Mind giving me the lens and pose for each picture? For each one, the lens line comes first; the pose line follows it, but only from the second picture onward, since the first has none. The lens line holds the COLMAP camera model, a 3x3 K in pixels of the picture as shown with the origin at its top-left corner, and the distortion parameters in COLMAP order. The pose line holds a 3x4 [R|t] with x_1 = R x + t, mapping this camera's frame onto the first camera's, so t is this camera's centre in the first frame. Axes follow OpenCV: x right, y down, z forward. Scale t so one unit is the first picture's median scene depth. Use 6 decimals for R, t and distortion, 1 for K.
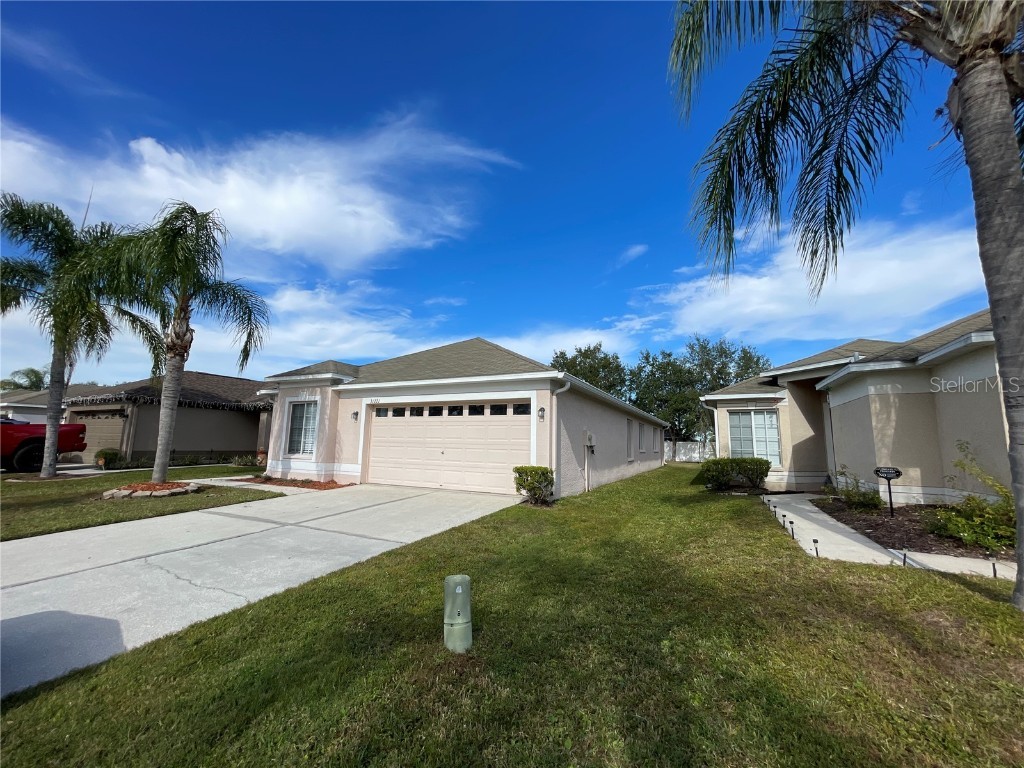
lens RADIAL K [[412.7, 0, 511.0], [0, 412.7, 387.9], [0, 0, 1]] dist [0.000470, -0.000125]
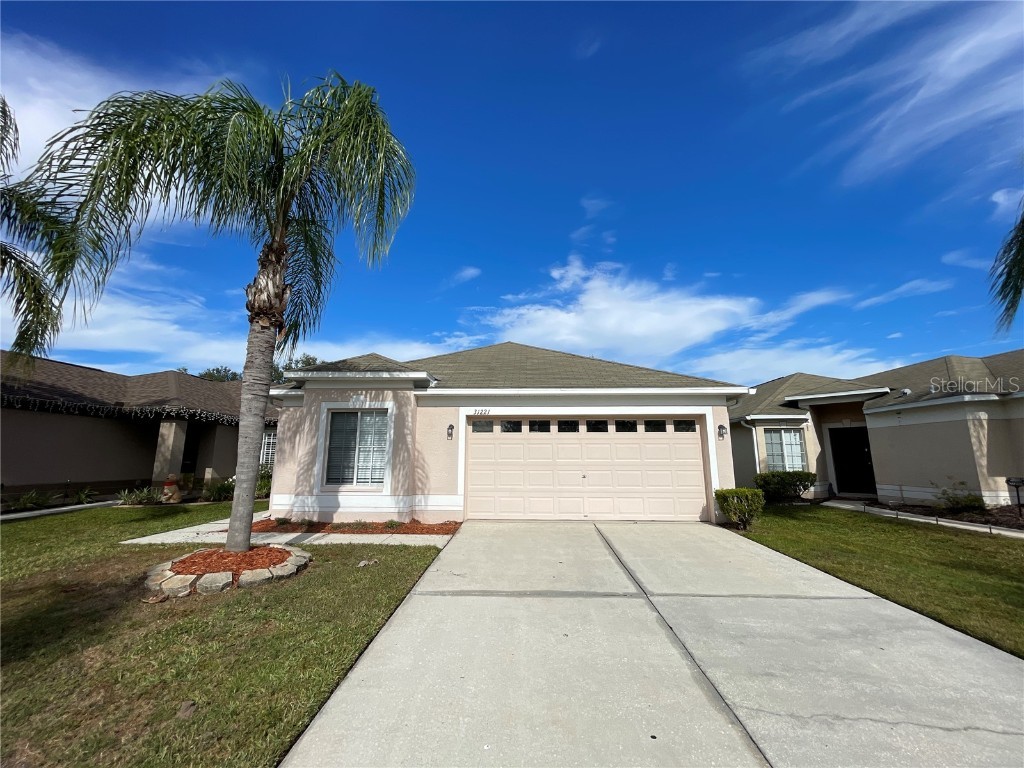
lens RADIAL K [[410.8, 0, 512.0], [0, 410.8, 384.0], [0, 0, 1]] dist [-0.002247, -0.000360]
pose [[0.912199, 0.056093, 0.405890, -0.575290], [-0.039249, 0.997992, -0.049711, 0.015115], [-0.407864, 0.029415, 0.912569, 0.259336]]
